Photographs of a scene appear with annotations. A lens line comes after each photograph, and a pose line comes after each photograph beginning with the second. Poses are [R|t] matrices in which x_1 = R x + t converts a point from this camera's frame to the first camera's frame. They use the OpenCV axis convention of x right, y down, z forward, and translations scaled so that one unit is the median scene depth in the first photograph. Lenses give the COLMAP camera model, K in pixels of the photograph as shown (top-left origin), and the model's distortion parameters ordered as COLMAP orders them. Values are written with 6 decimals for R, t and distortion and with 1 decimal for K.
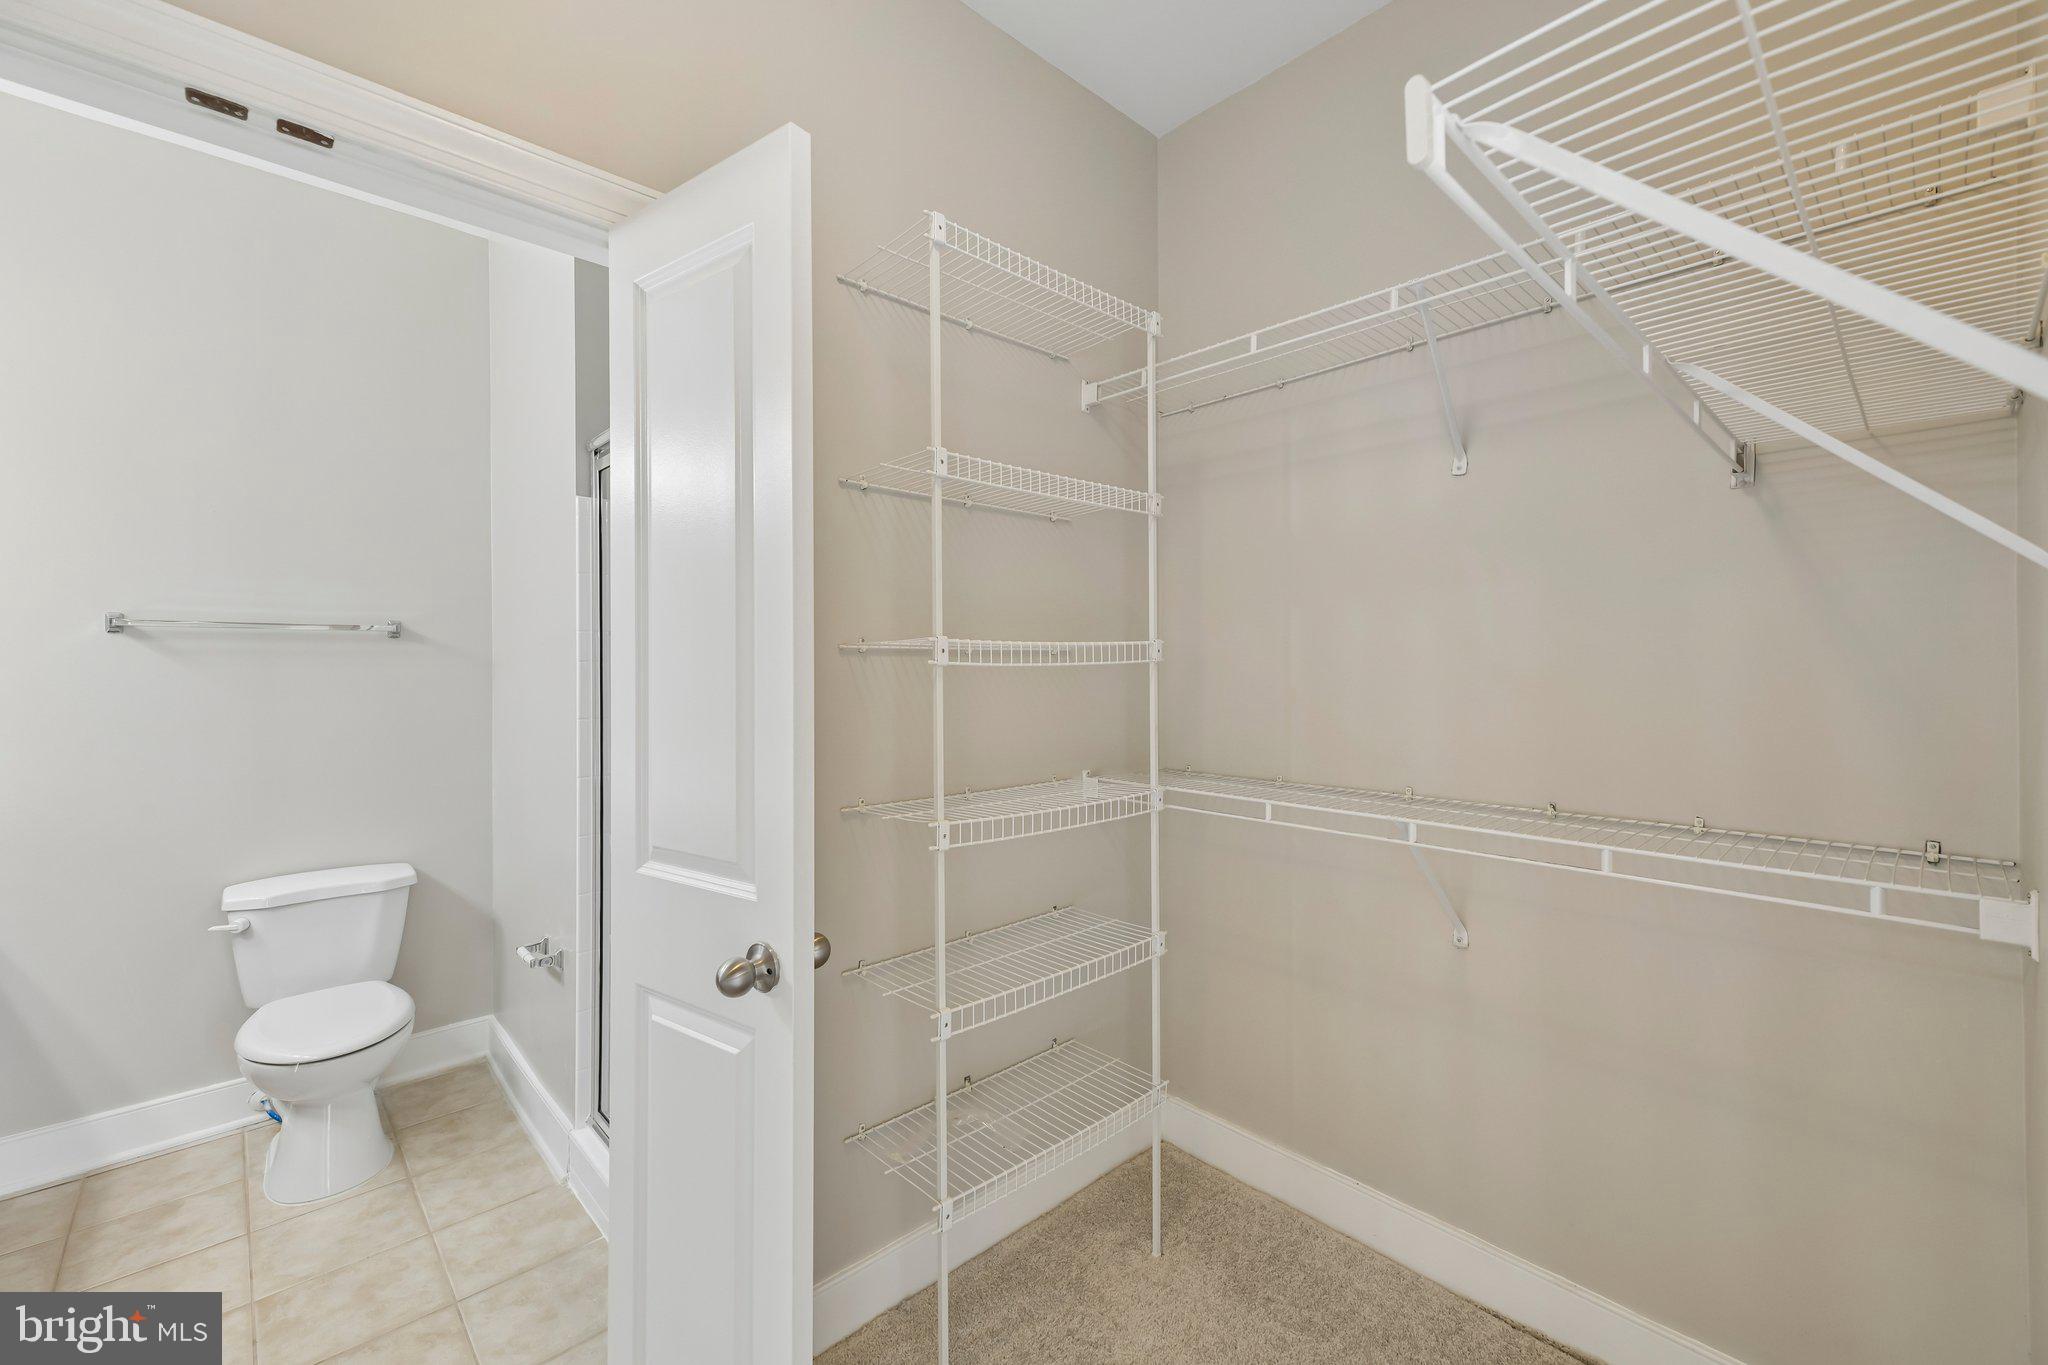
lens RADIAL K [[836.1, 0, 1025.4], [0, 836.1, 664.4], [0, 0, 1]] dist [0.019544, -0.002726]
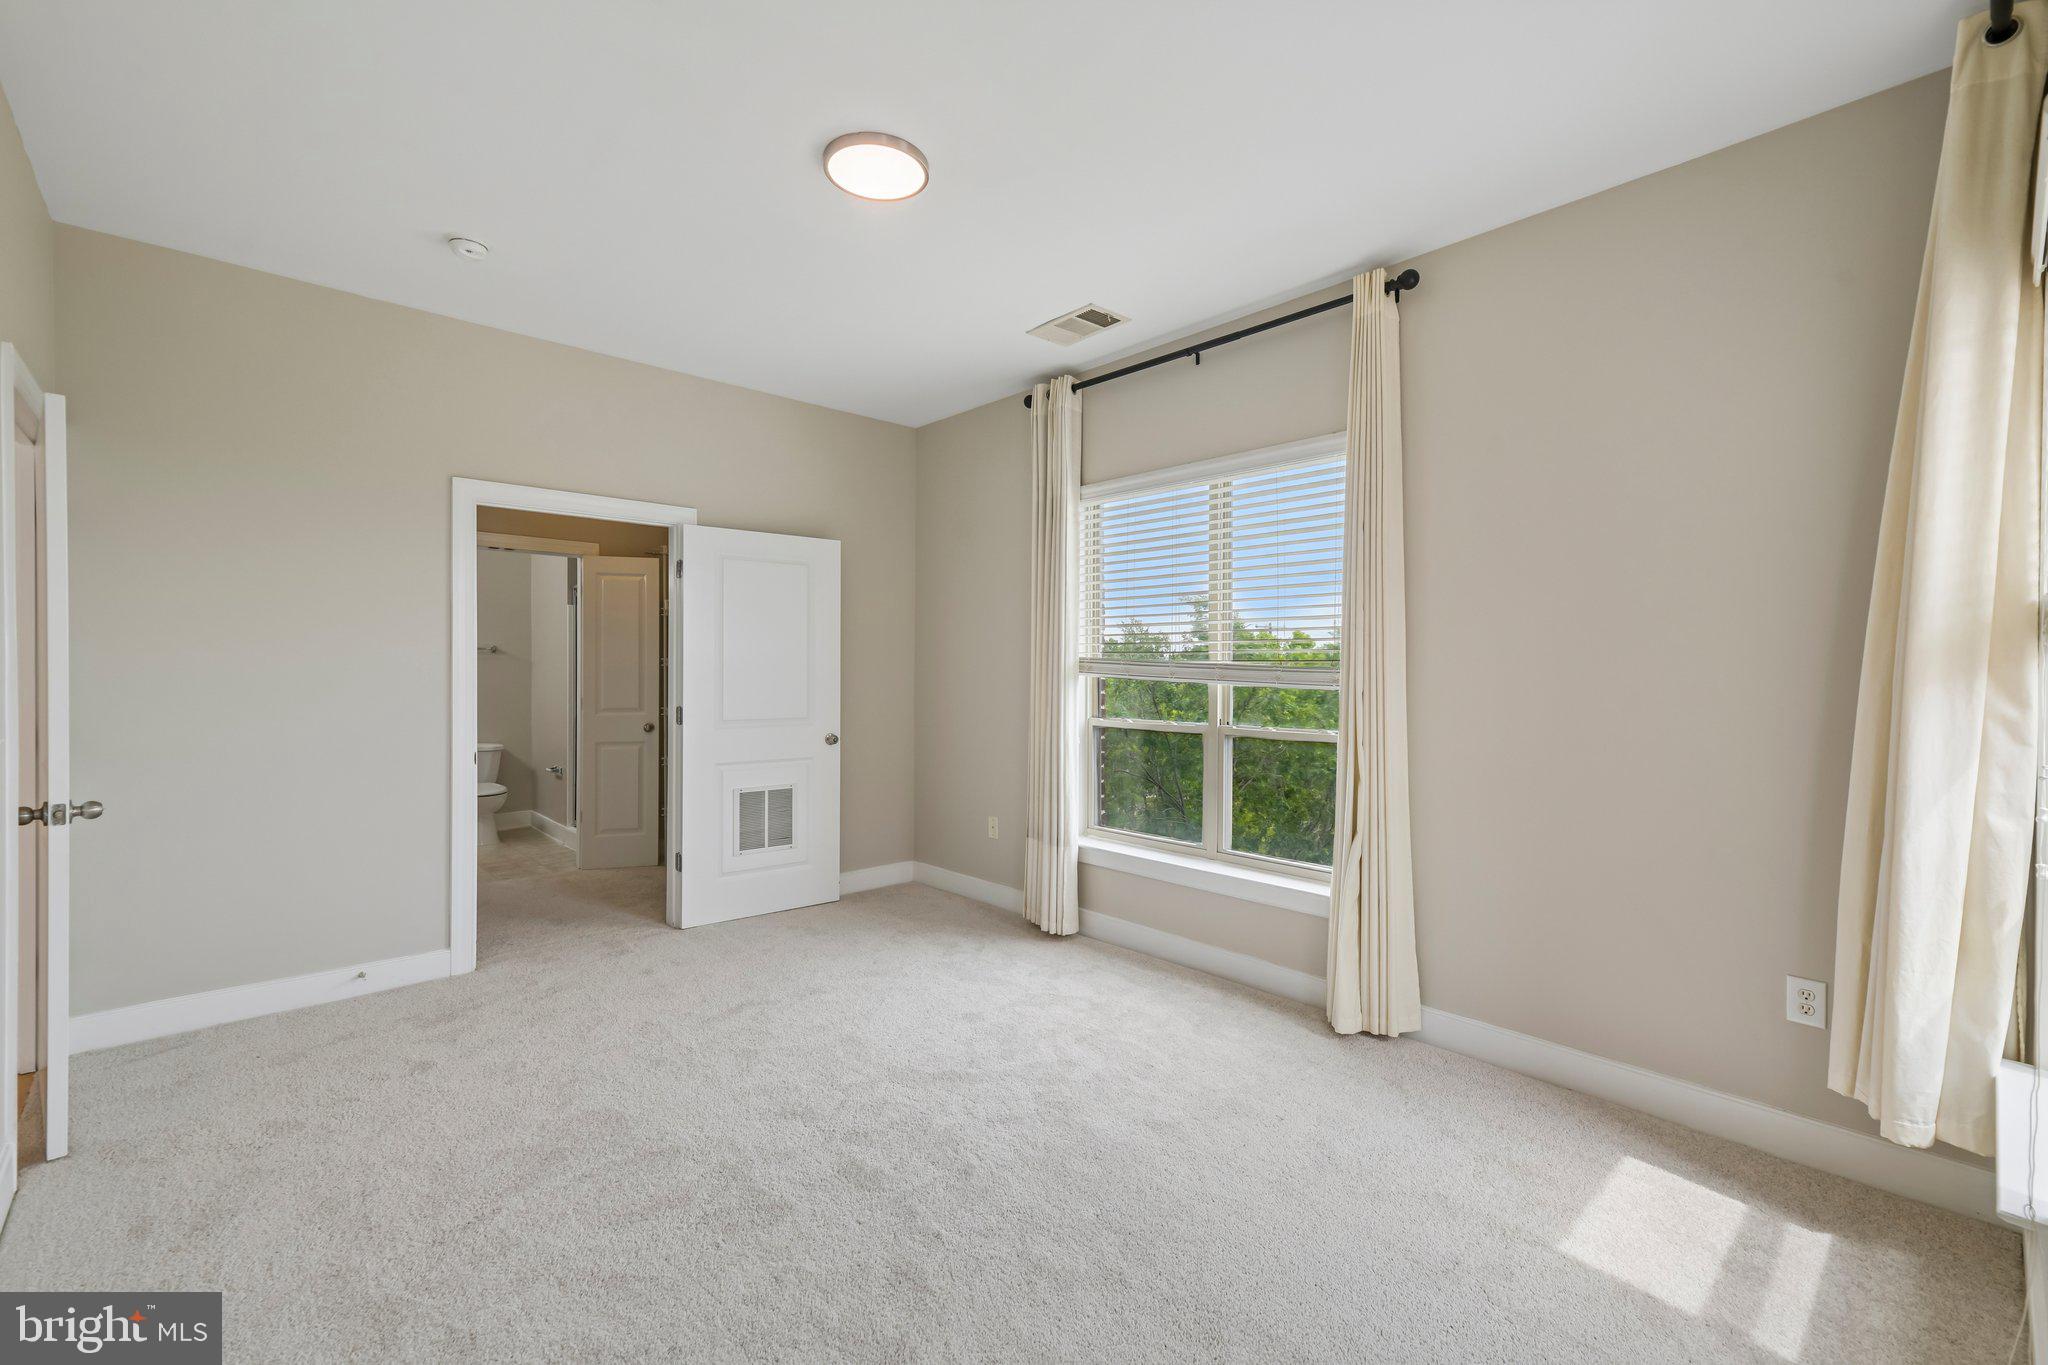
lens RADIAL K [[865.6, 0, 1023.3], [0, 865.6, 664.6], [0, 0, 1]] dist [0.016419, -0.000154]
pose [[0.999919, -0.000828, -0.012685, 0.964534], [0.000789, 0.999995, -0.003108, 0.015784], [0.012688, 0.003098, 0.999915, -1.766690]]
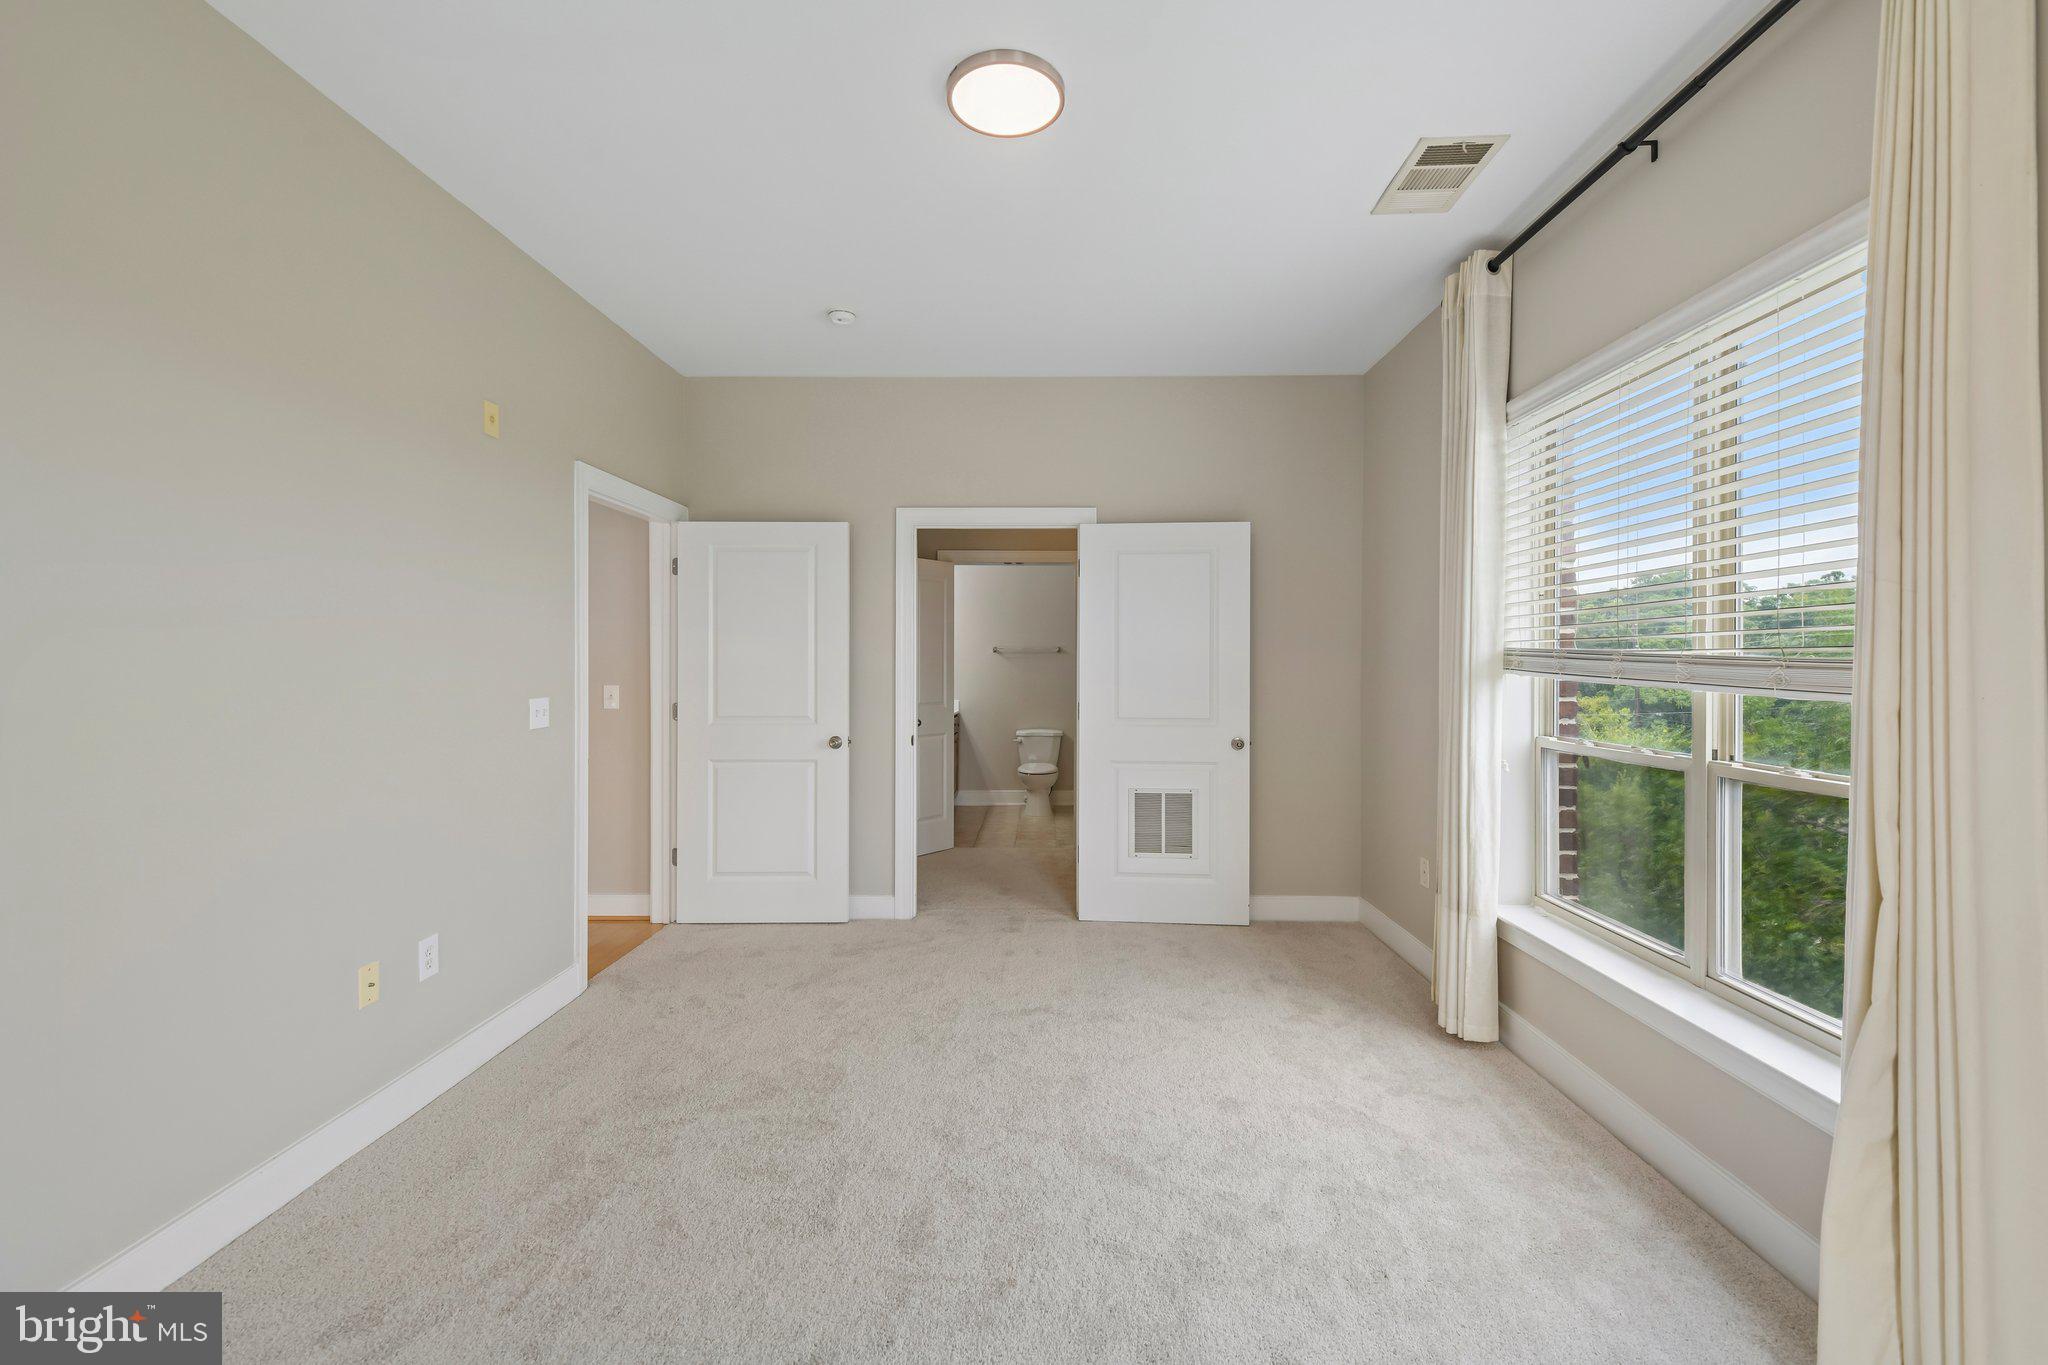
lens RADIAL K [[859.5, 0, 1026.7], [0, 859.5, 659.1], [0, 0, 1]] dist [0.018173, -0.000243]
pose [[0.713279, -0.007828, -0.700836, 1.432468], [0.001884, 0.999955, -0.009252, 0.021264], [0.700877, 0.005279, 0.713262, -1.357715]]
